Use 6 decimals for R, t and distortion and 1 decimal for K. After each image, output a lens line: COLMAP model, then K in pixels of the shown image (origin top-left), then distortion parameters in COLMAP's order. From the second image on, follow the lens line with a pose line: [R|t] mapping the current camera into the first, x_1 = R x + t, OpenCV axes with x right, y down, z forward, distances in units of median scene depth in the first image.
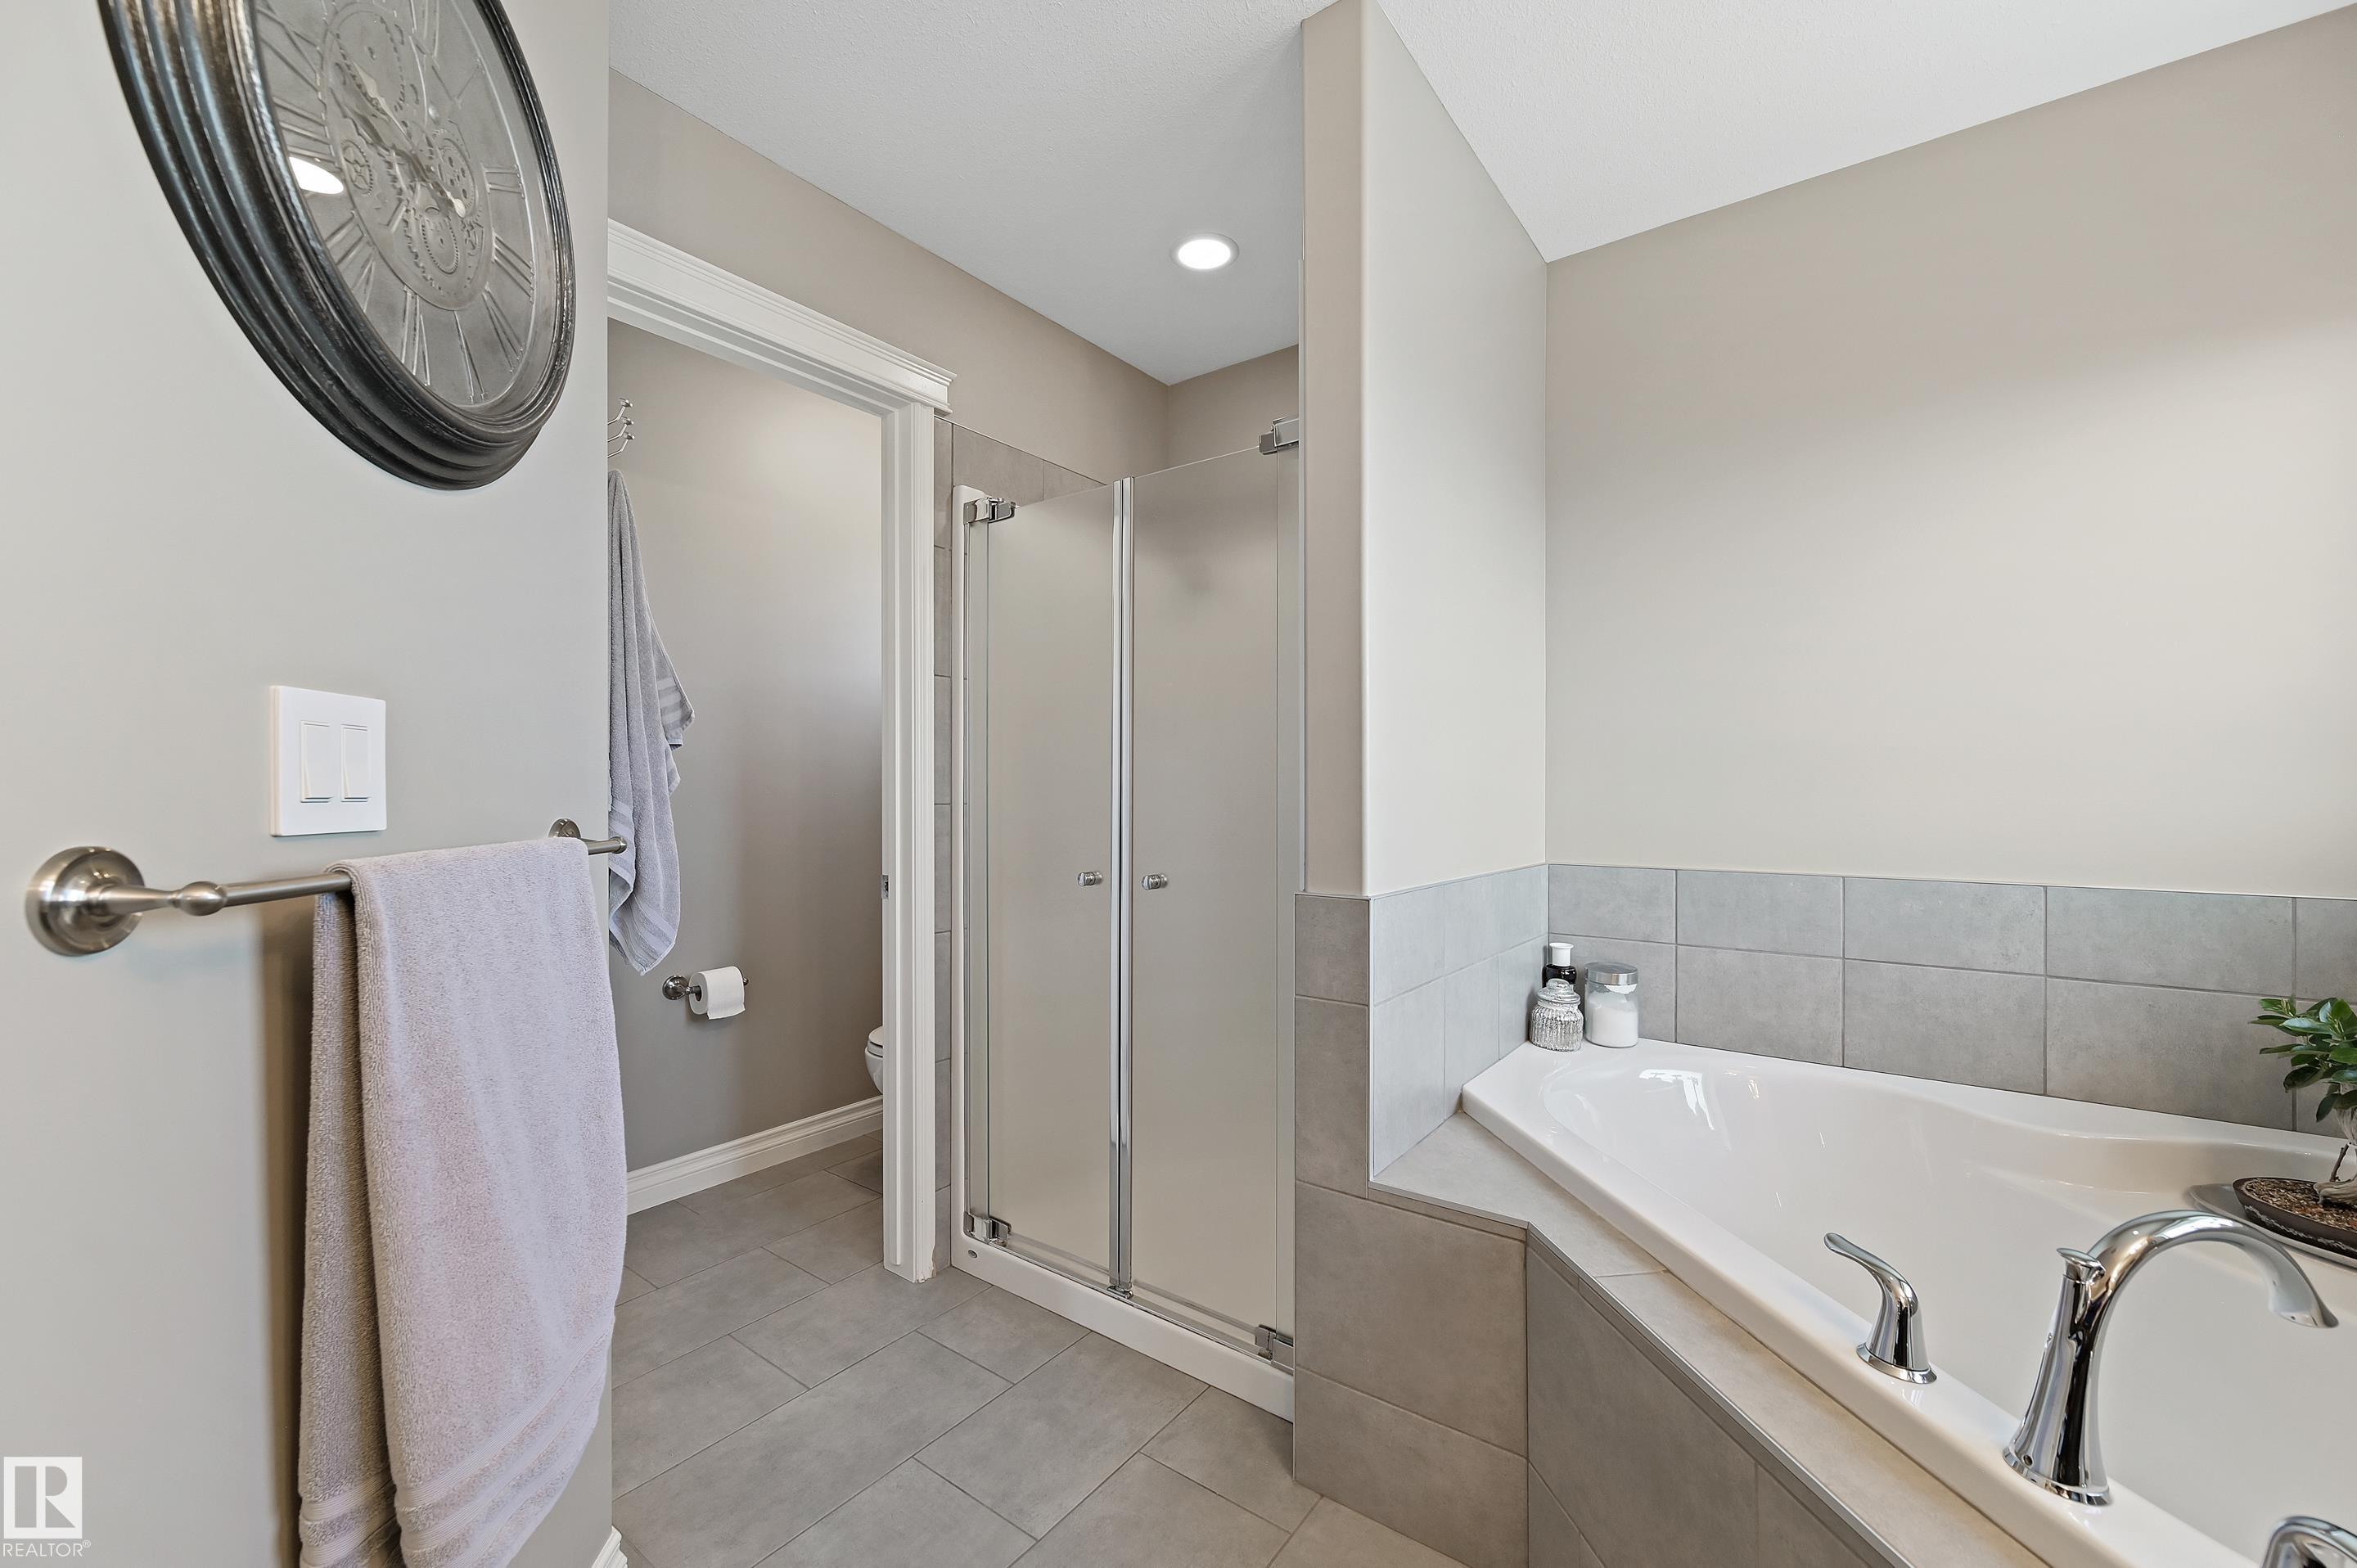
lens RADIAL K [[943.3, 0, 1173.5], [0, 943.3, 781.4], [0, 0, 1]] dist [-0.000925, 0.000370]
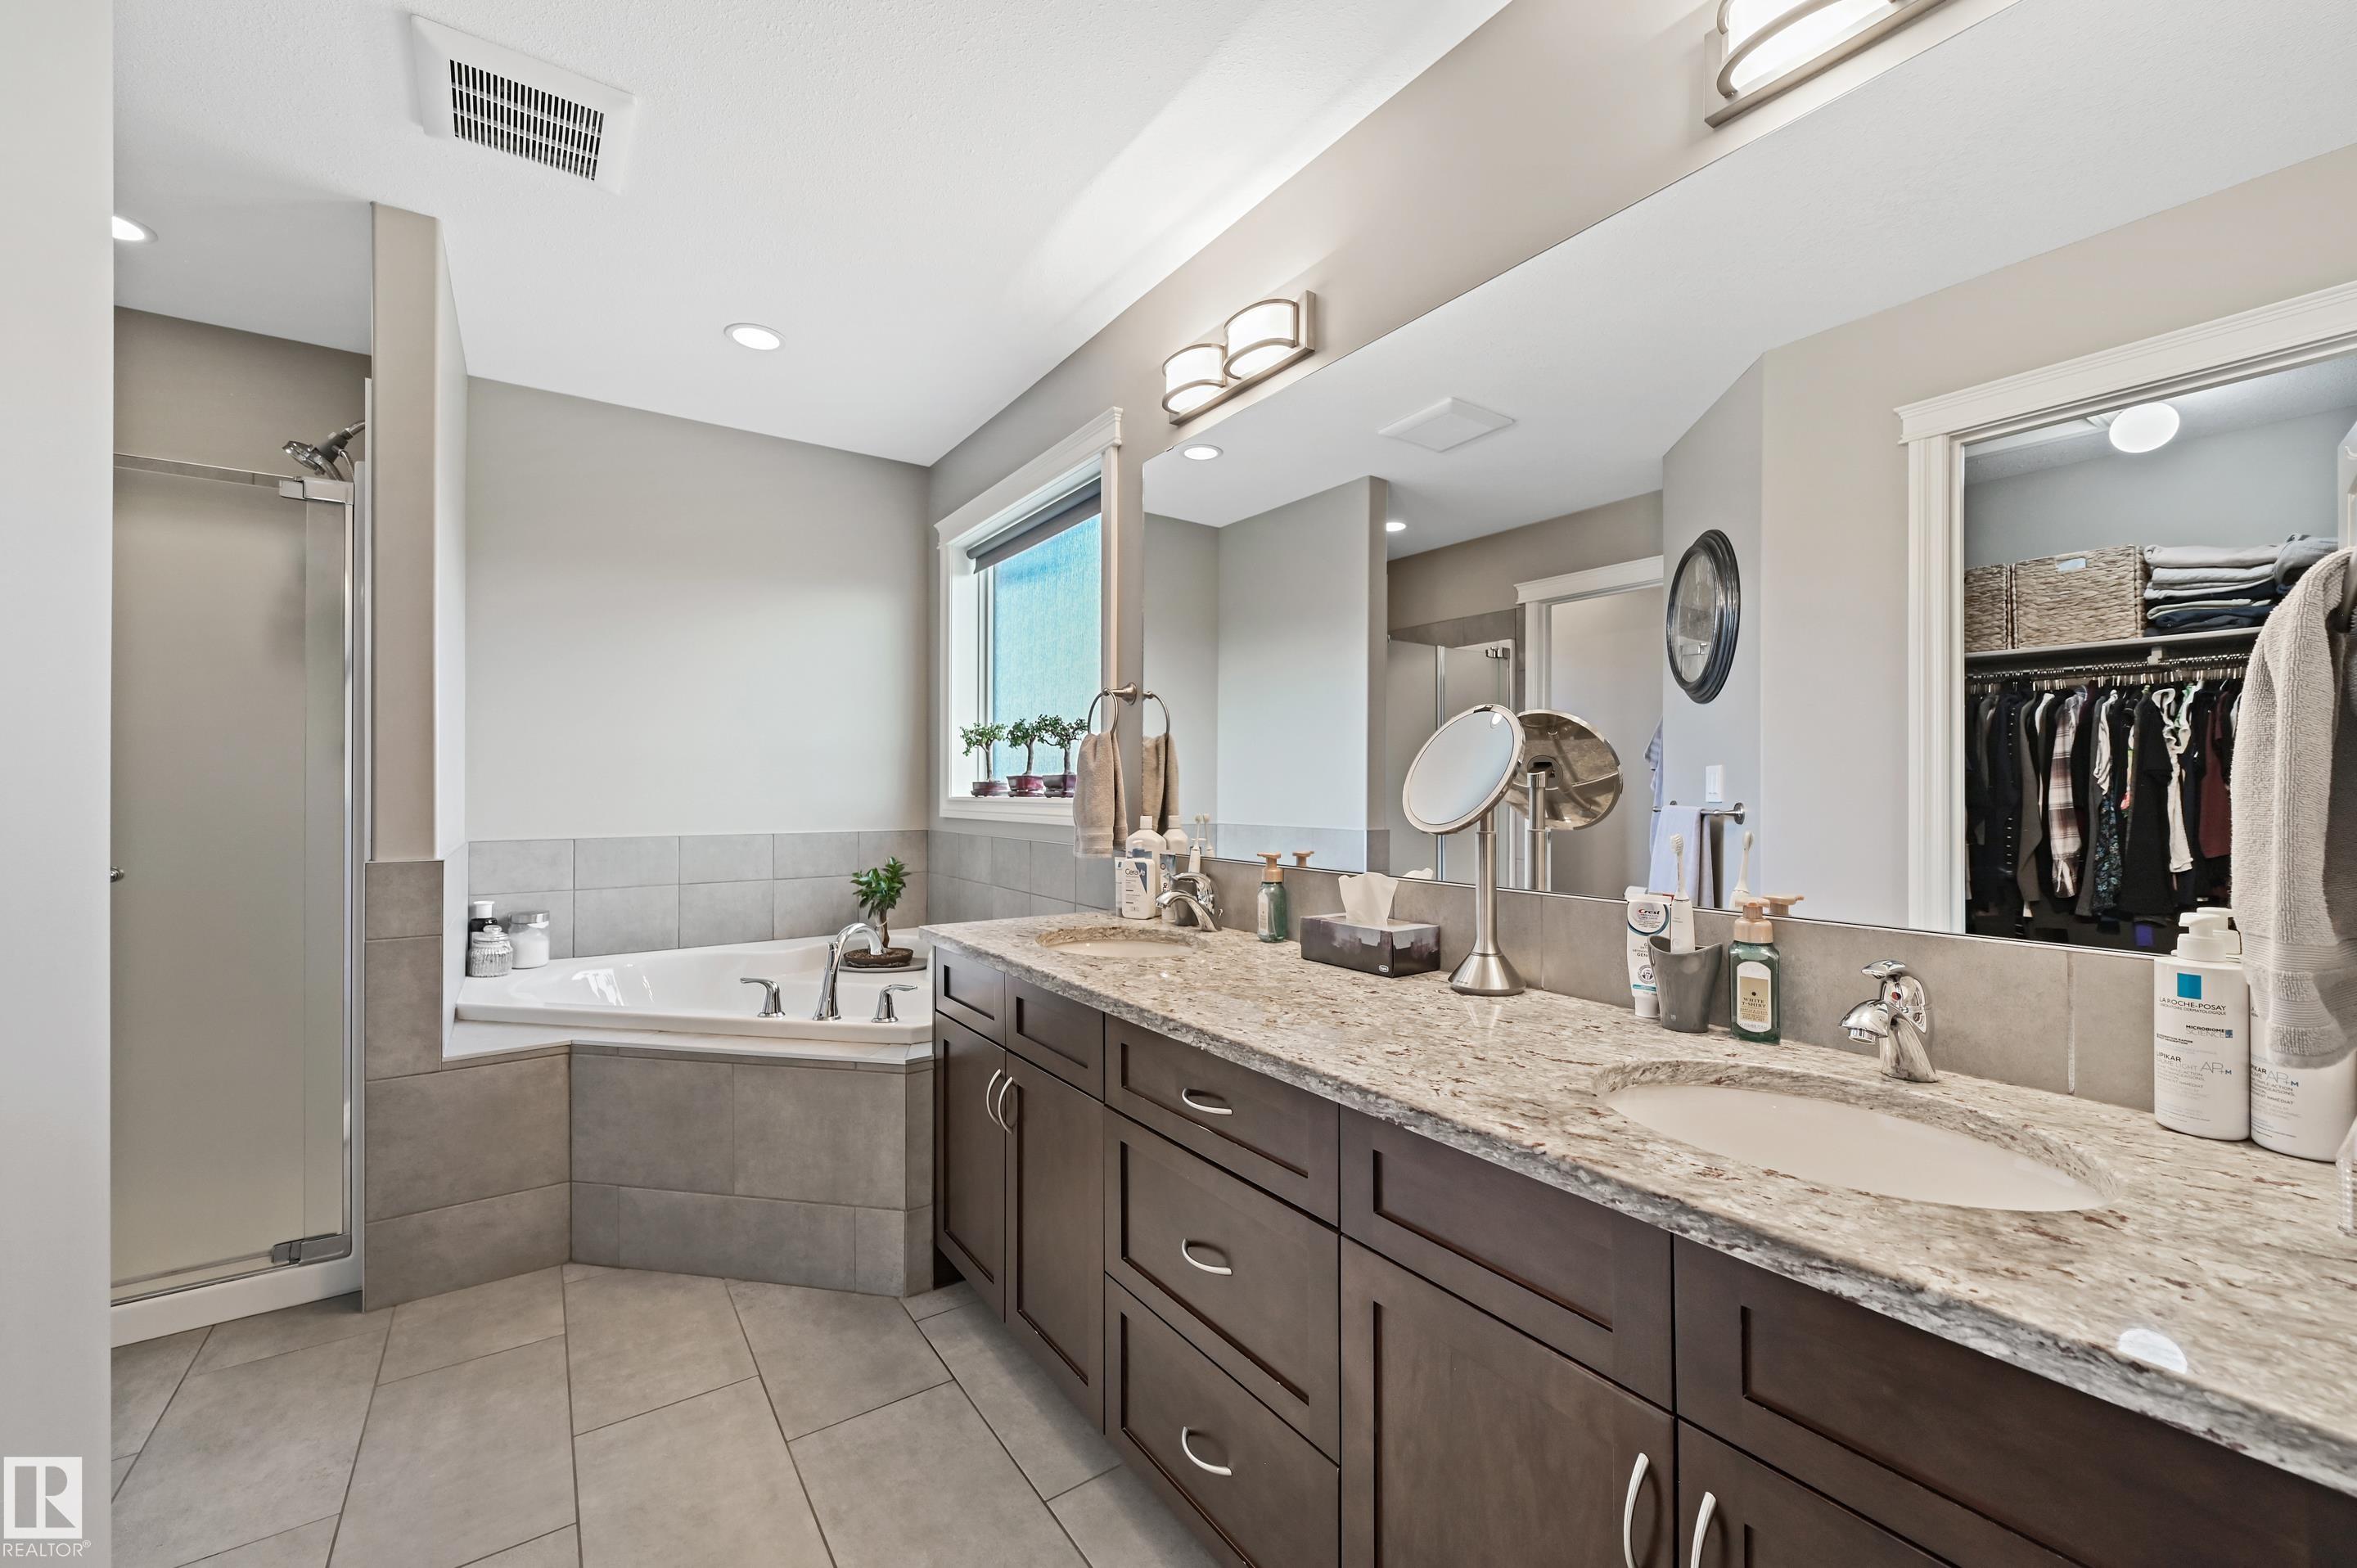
lens RADIAL K [[943.3, 0, 1171.8], [0, 943.3, 791.7], [0, 0, 1]] dist [-0.000925, 0.000370]
pose [[0.327352, -0.004780, 0.944891, -0.736769], [-0.009051, 0.999925, 0.008194, -0.000131], [-0.944859, -0.011234, 0.327284, -0.476936]]
